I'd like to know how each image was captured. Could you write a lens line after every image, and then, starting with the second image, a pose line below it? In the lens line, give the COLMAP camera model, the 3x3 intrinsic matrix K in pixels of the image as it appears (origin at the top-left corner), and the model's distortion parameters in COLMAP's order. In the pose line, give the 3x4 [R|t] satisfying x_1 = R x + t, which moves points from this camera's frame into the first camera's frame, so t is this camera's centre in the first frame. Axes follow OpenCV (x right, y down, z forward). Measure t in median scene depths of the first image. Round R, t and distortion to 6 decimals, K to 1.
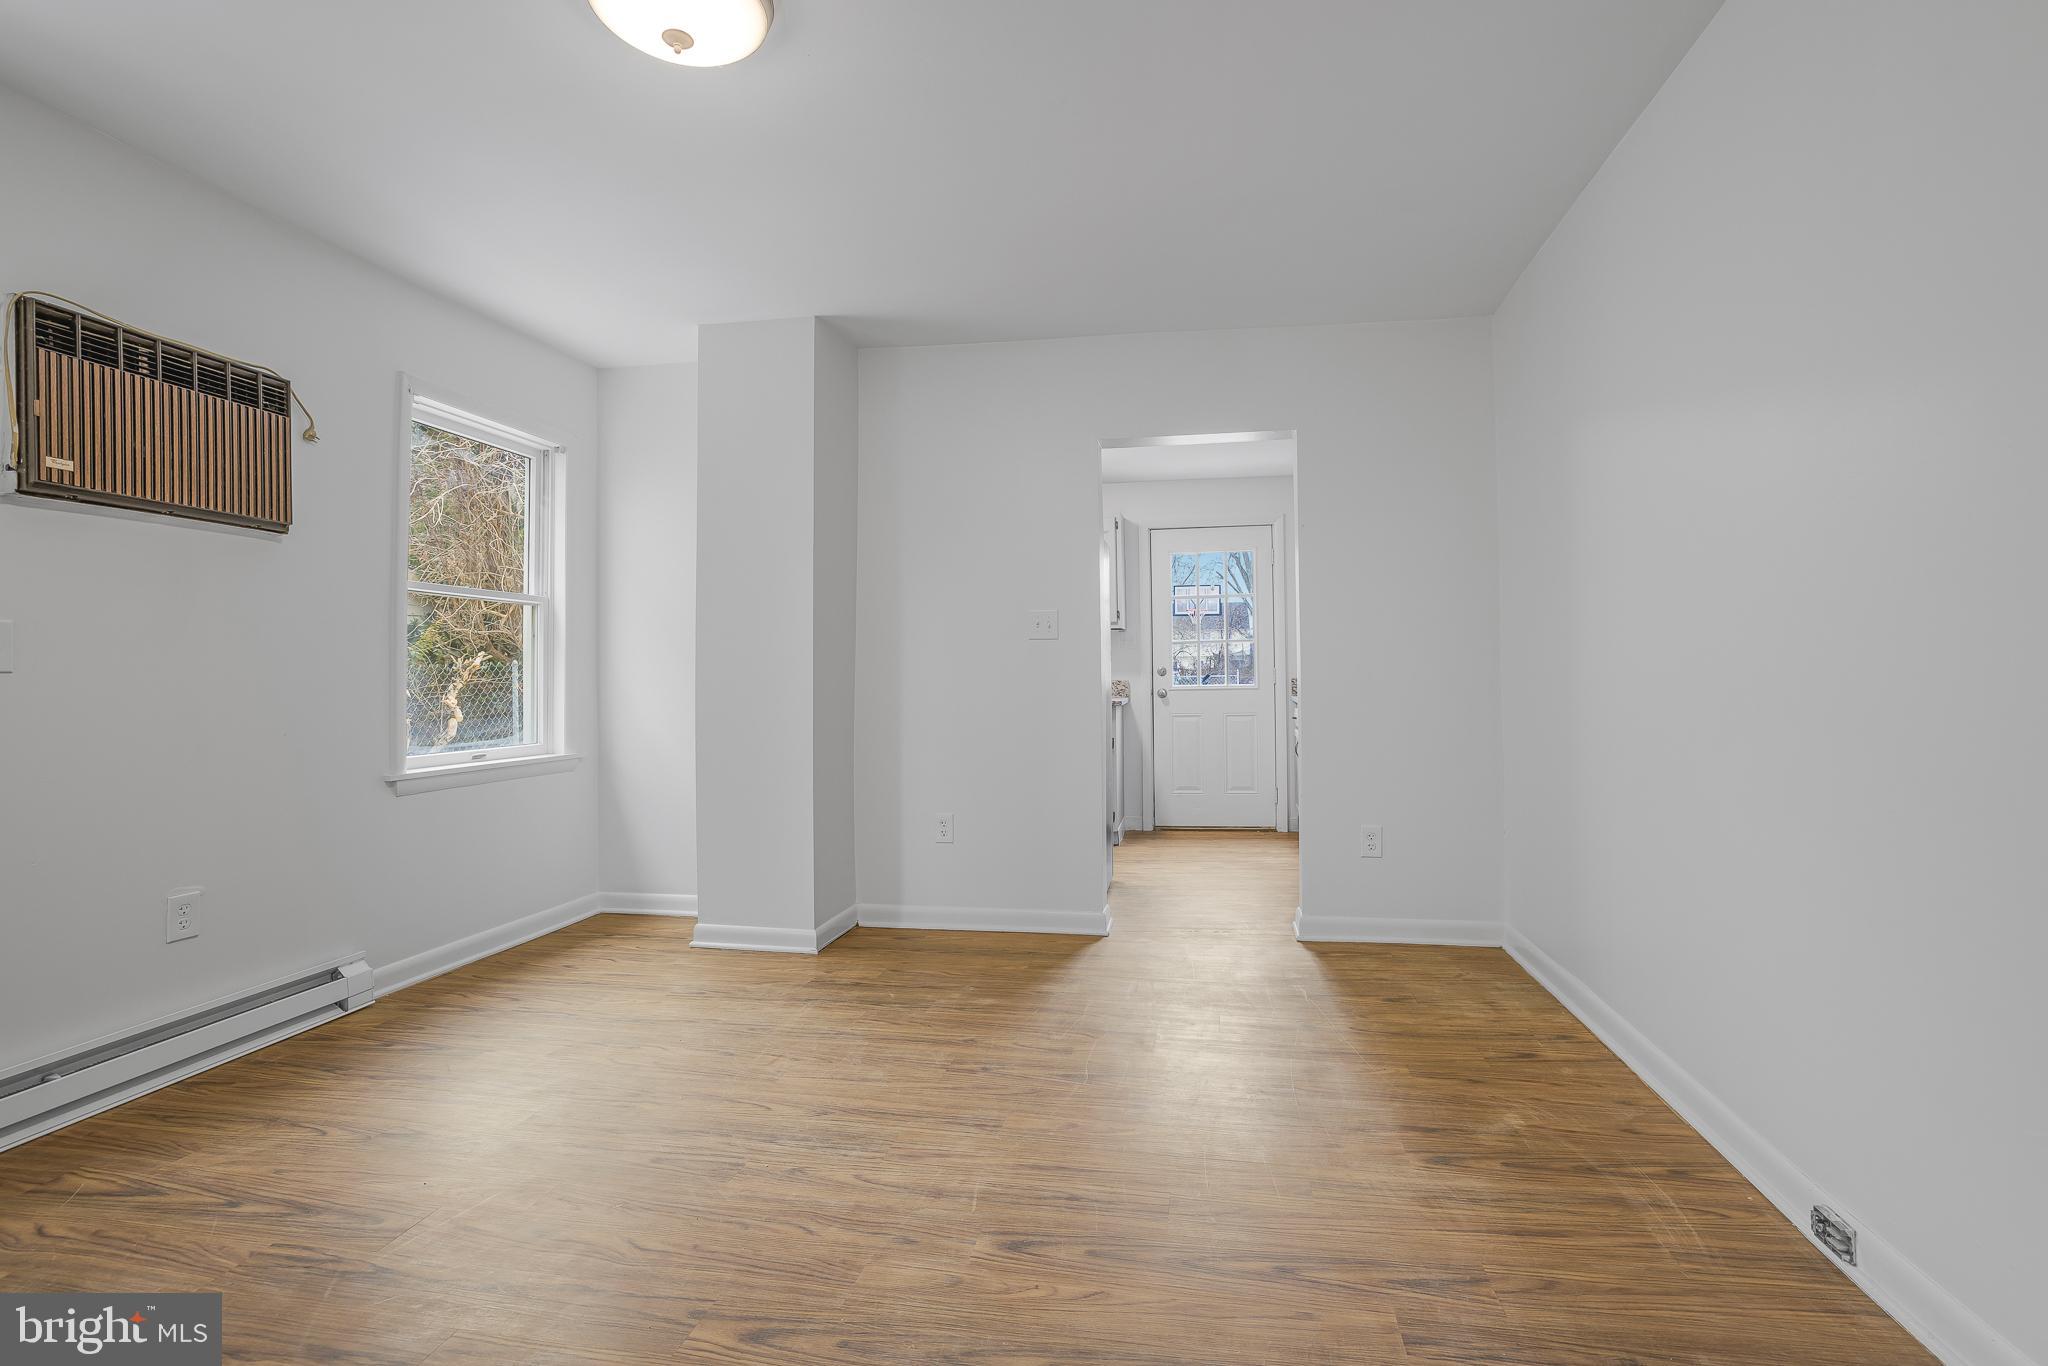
lens RADIAL K [[894.4, 0, 1032.4], [0, 894.4, 671.4], [0, 0, 1]] dist [-0.018875, 0.002941]
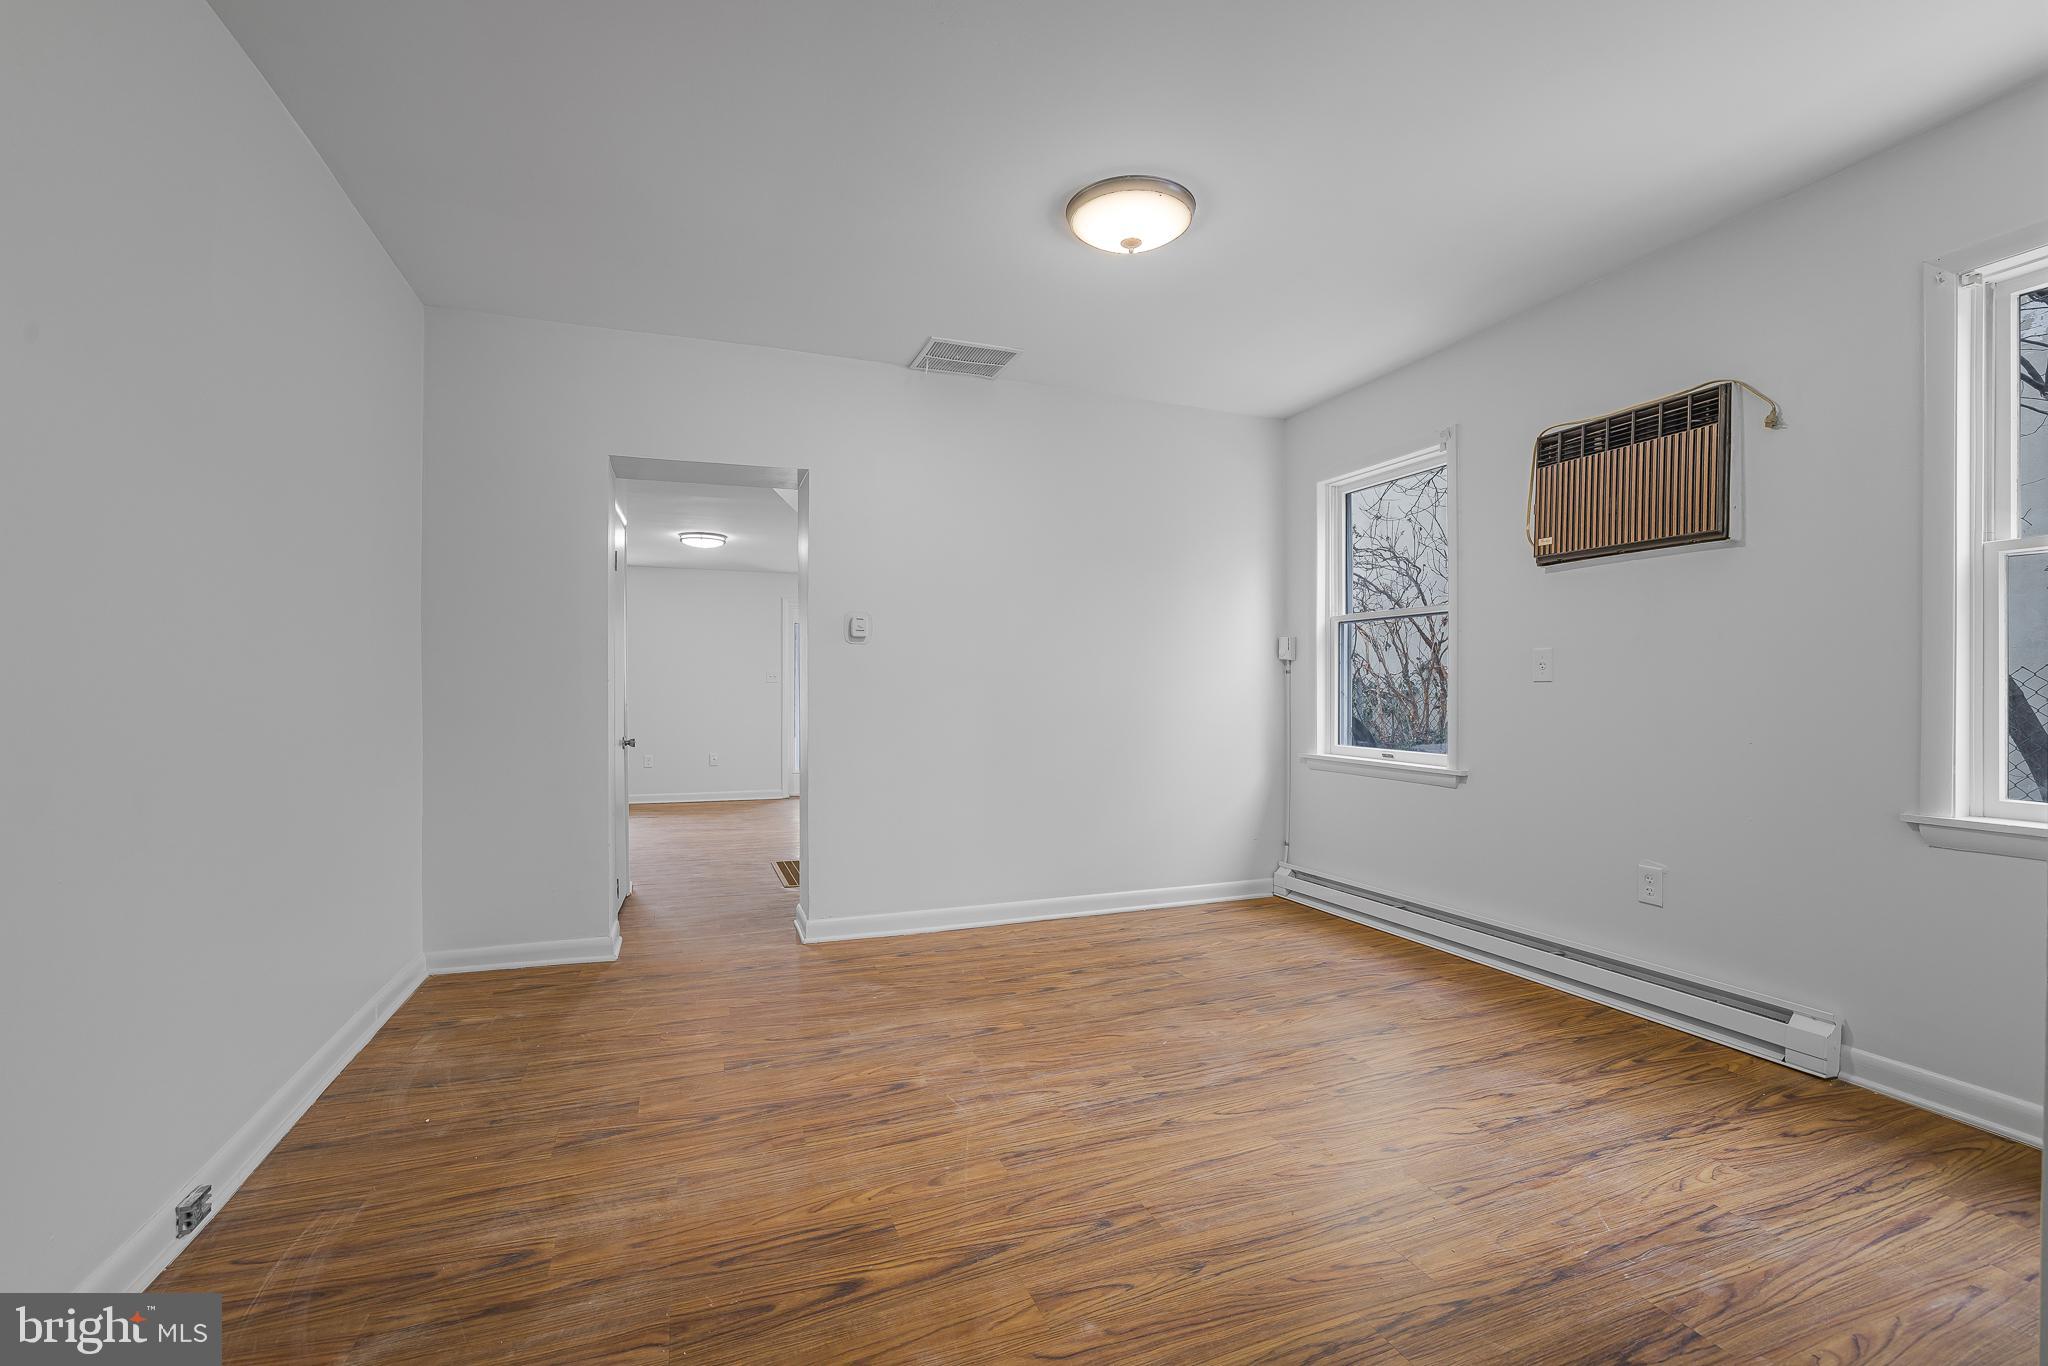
lens RADIAL K [[894.4, 0, 1038.0], [0, 894.4, 698.7], [0, 0, 1]] dist [-0.018875, 0.002941]
pose [[-0.836802, 0.019256, -0.547168, 0.444749], [0.014672, 0.999811, 0.012747, -0.001777], [0.547310, 0.002638, -0.836926, 1.807998]]
